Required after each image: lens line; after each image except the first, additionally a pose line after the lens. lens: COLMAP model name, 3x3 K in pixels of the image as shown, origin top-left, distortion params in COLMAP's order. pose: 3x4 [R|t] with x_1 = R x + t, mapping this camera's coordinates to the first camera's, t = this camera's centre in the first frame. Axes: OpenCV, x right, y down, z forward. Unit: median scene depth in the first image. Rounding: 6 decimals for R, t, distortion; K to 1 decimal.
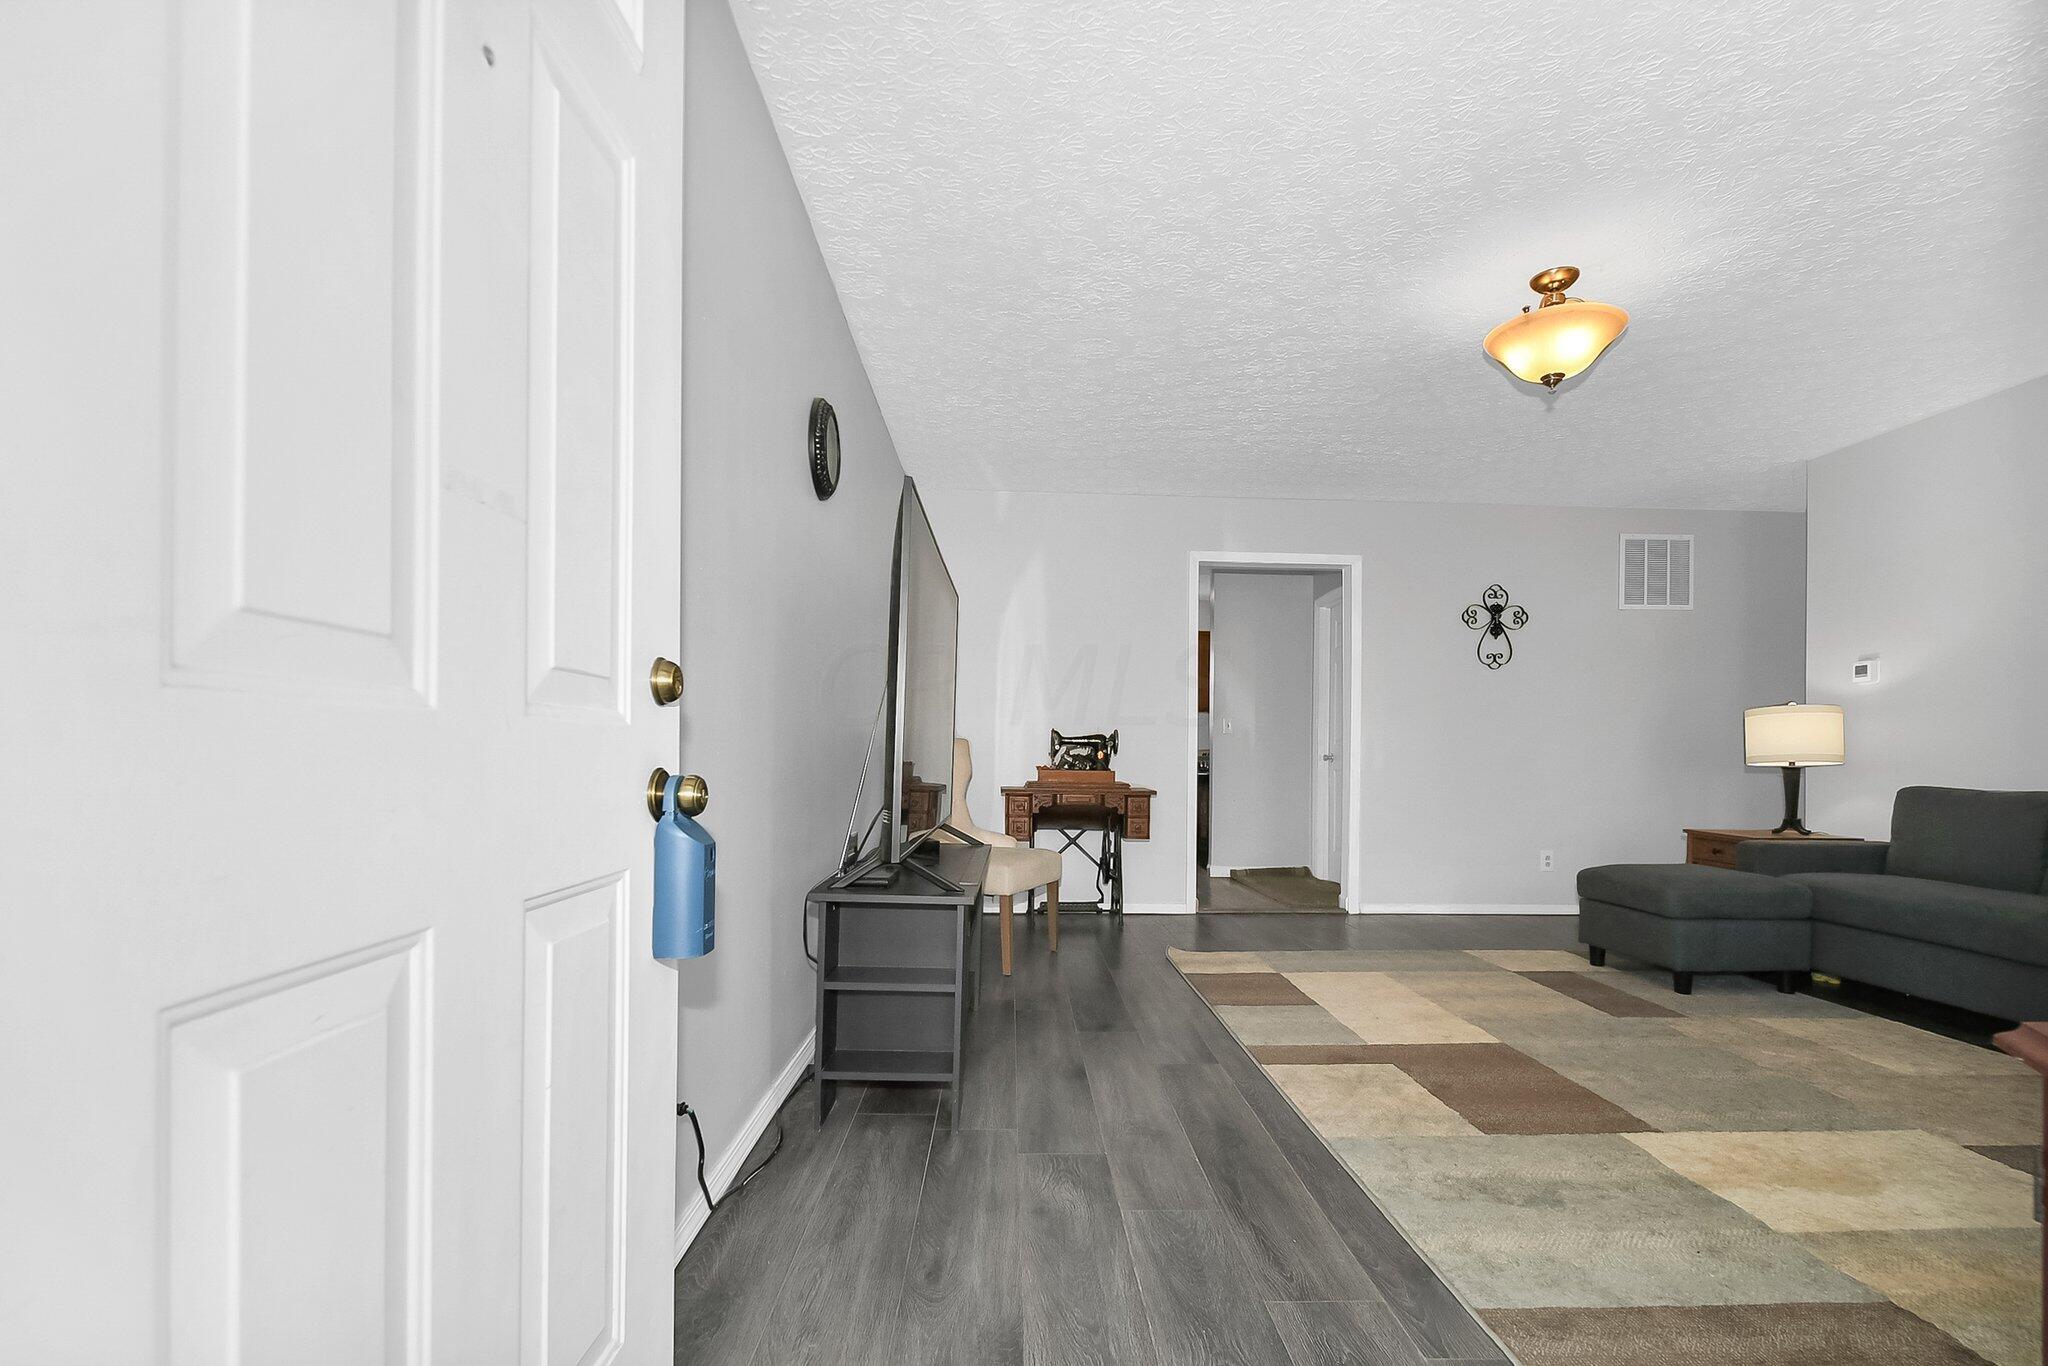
lens RADIAL K [[919.3, 0, 1048.9], [0, 919.3, 736.6], [0, 0, 1]] dist [0.000700, -0.000287]
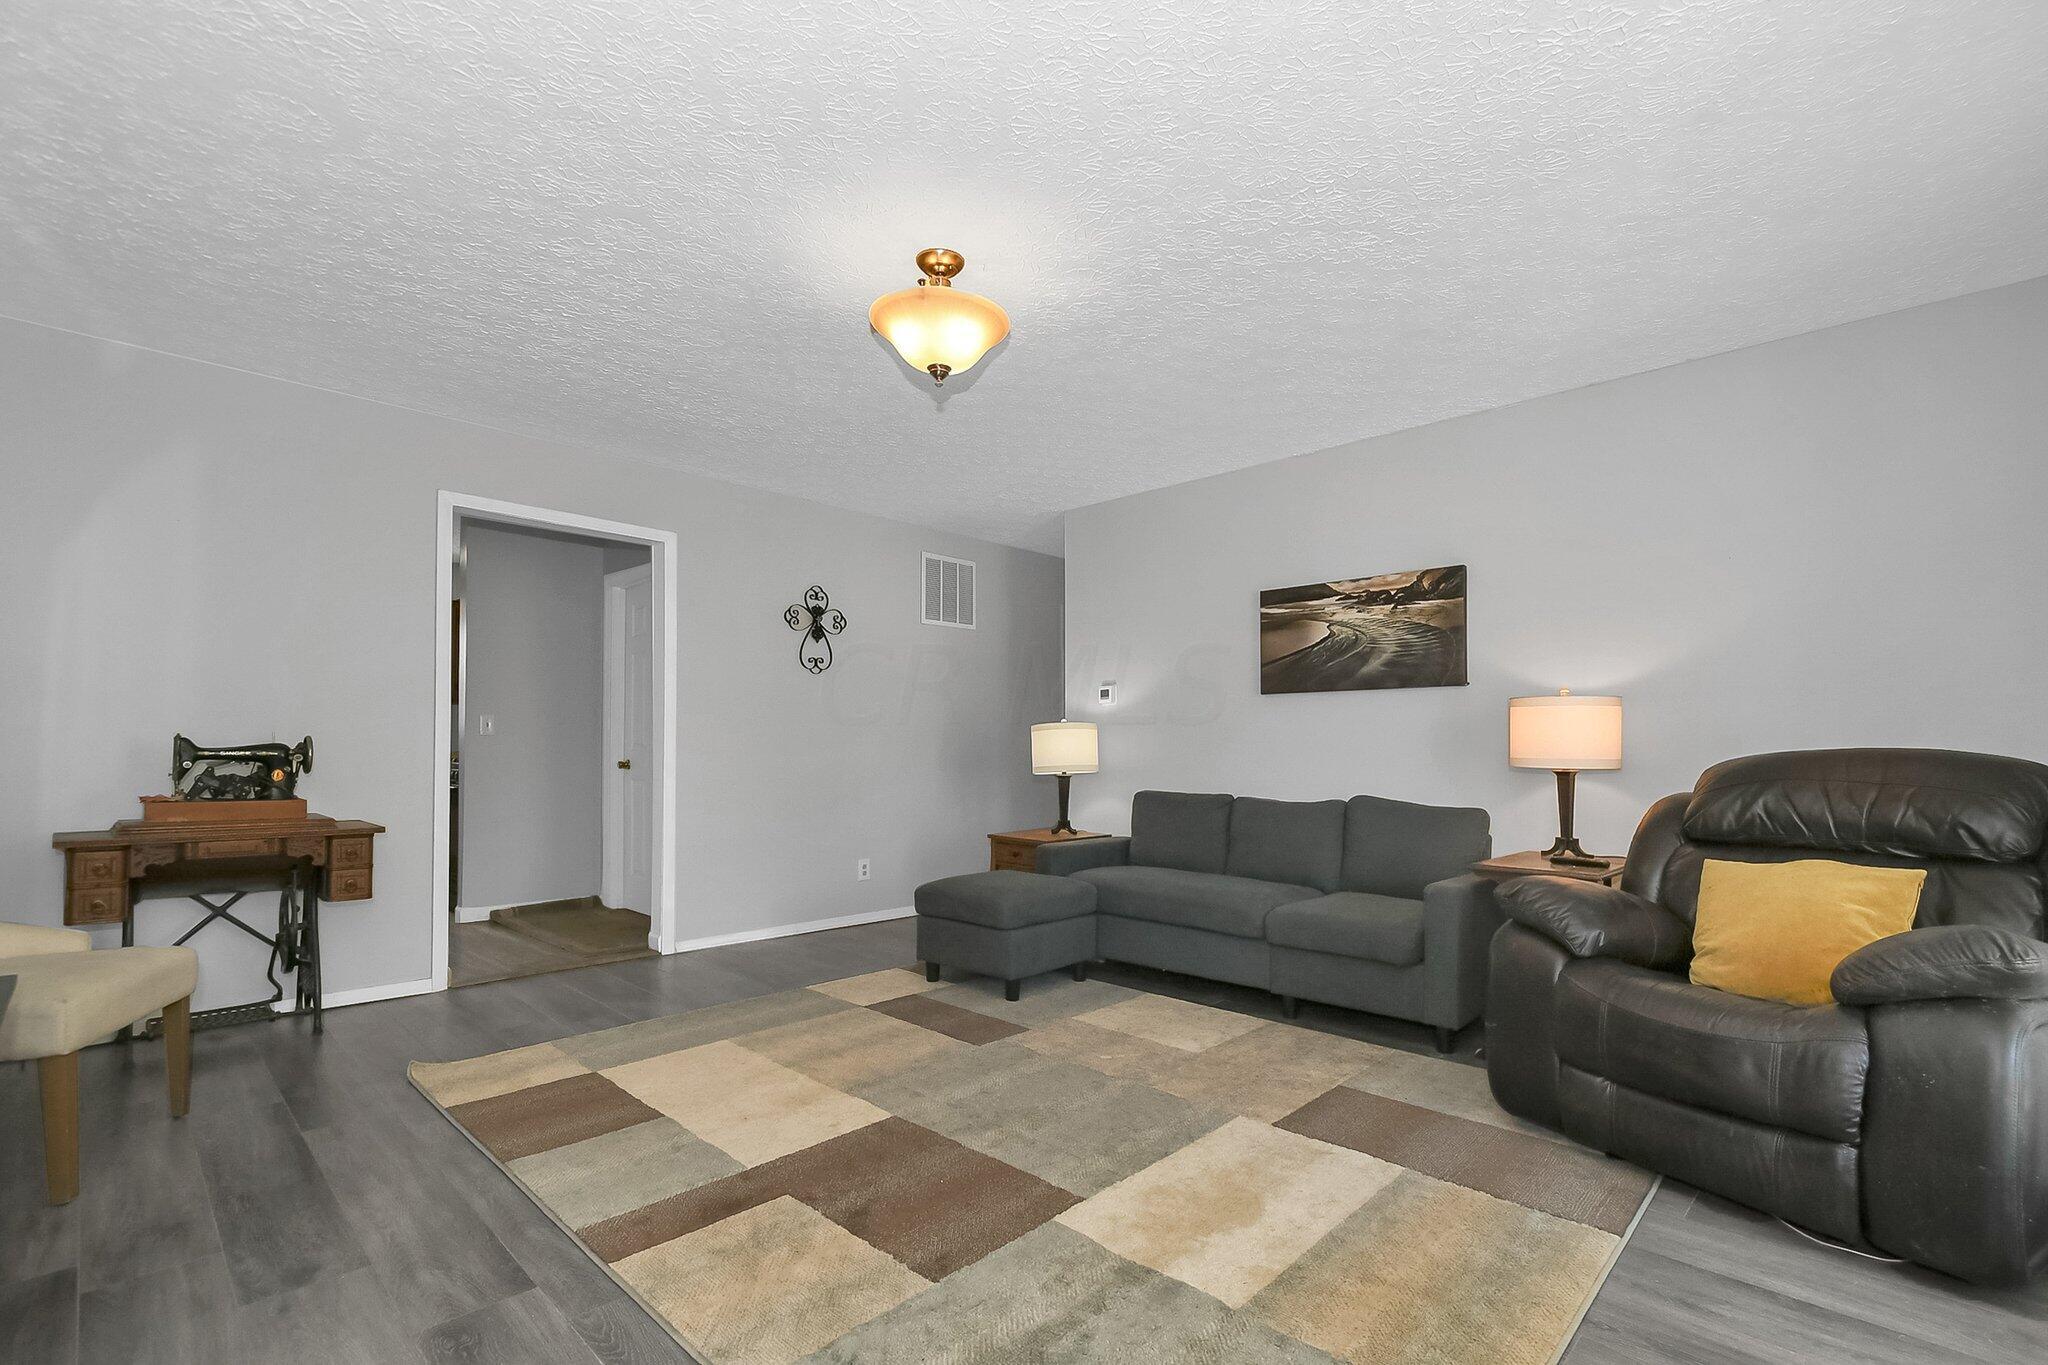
lens RADIAL K [[903.8, 0, 1037.1], [0, 903.8, 732.3], [0, 0, 1]] dist [0.017095, -0.009209]
pose [[0.721523, 0.006491, 0.692361, -0.003439], [-0.012634, 0.999913, 0.003792, -0.024941], [-0.692276, -0.011483, 0.721542, 0.208403]]
